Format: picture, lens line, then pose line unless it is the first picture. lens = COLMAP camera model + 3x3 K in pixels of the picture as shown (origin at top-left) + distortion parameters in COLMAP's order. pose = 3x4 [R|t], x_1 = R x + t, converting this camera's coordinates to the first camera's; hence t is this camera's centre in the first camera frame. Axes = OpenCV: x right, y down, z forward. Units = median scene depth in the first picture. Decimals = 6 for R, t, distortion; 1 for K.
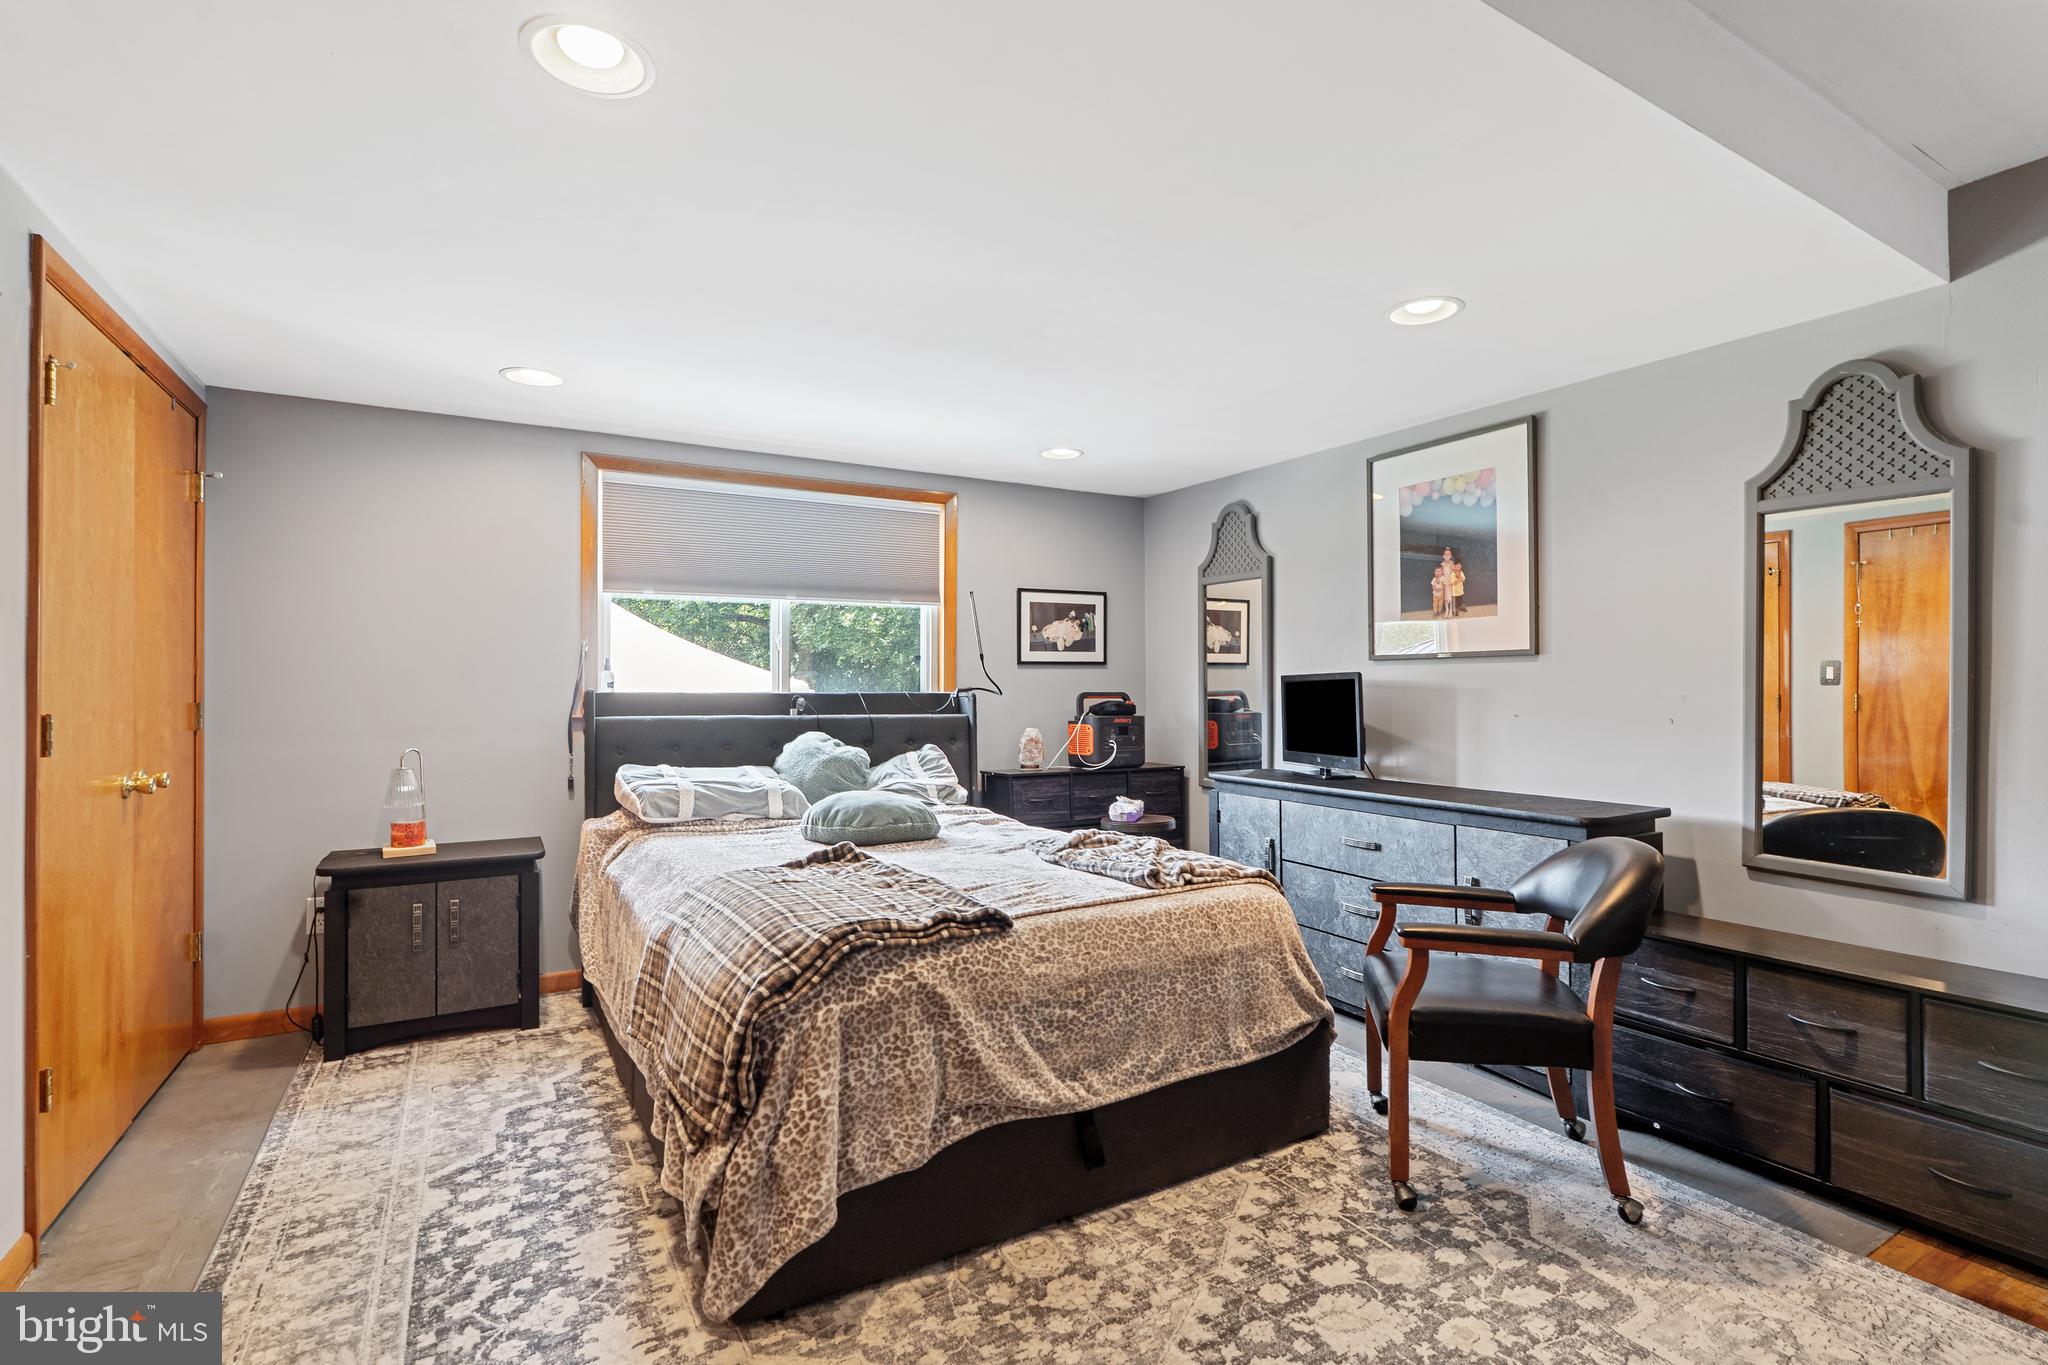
lens RADIAL K [[912.5, 0, 1025.0], [0, 912.5, 682.7], [0, 0, 1]] dist [-0.011863, 0.002118]
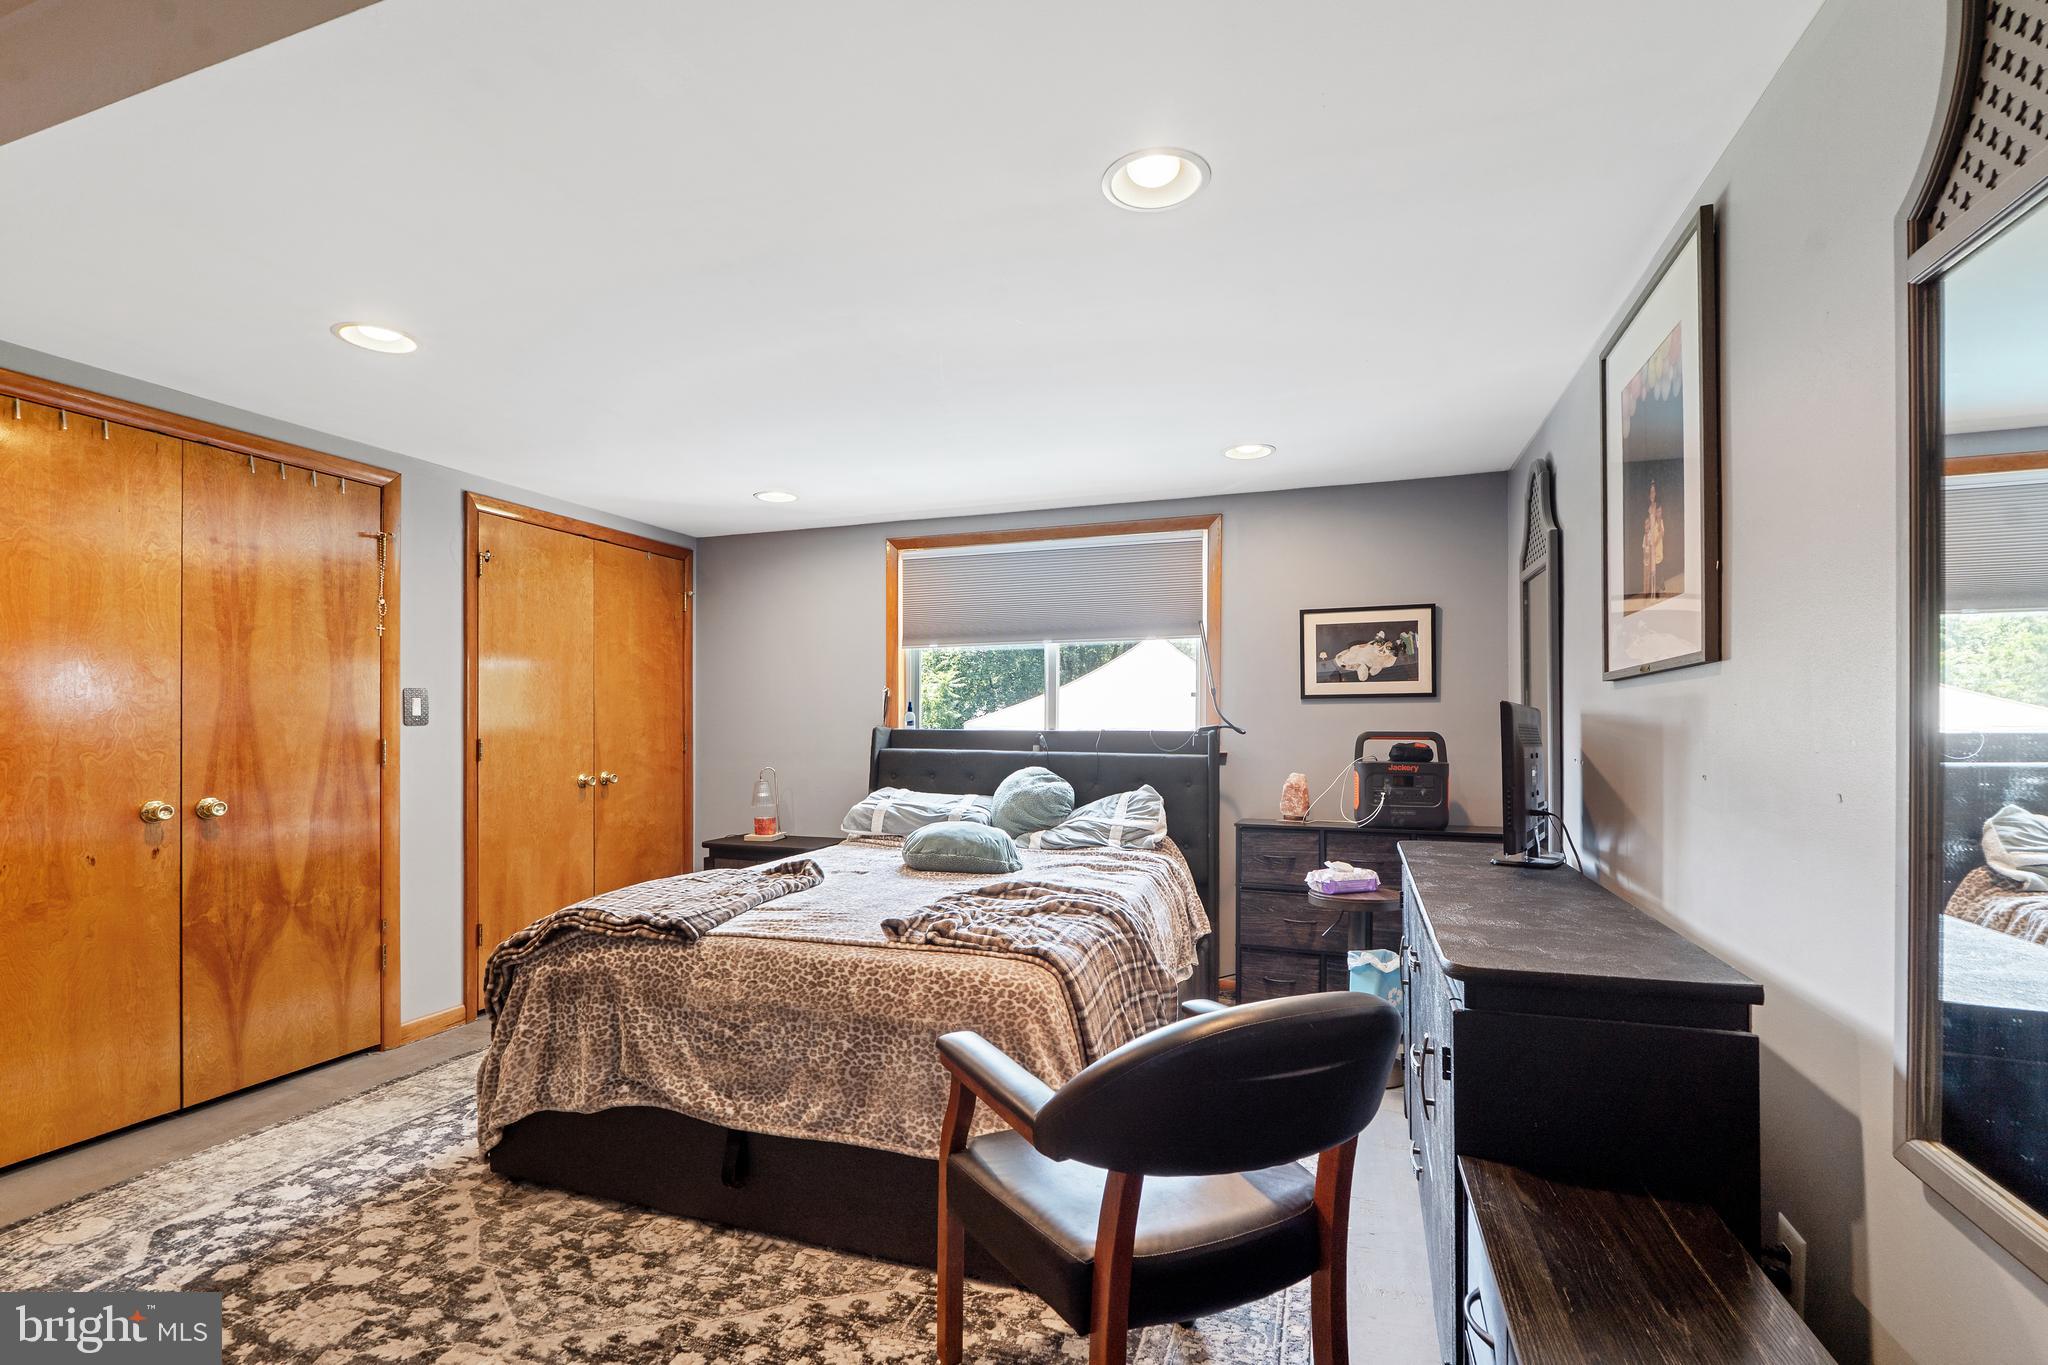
lens RADIAL K [[912.5, 0, 1059.0], [0, 912.5, 729.1], [0, 0, 1]] dist [-0.011863, 0.002118]
pose [[0.669823, 0.003003, -0.742515, 0.940961], [0.003246, 0.999970, 0.006973, 0.003401], [0.742514, -0.007081, 0.669793, 0.500671]]
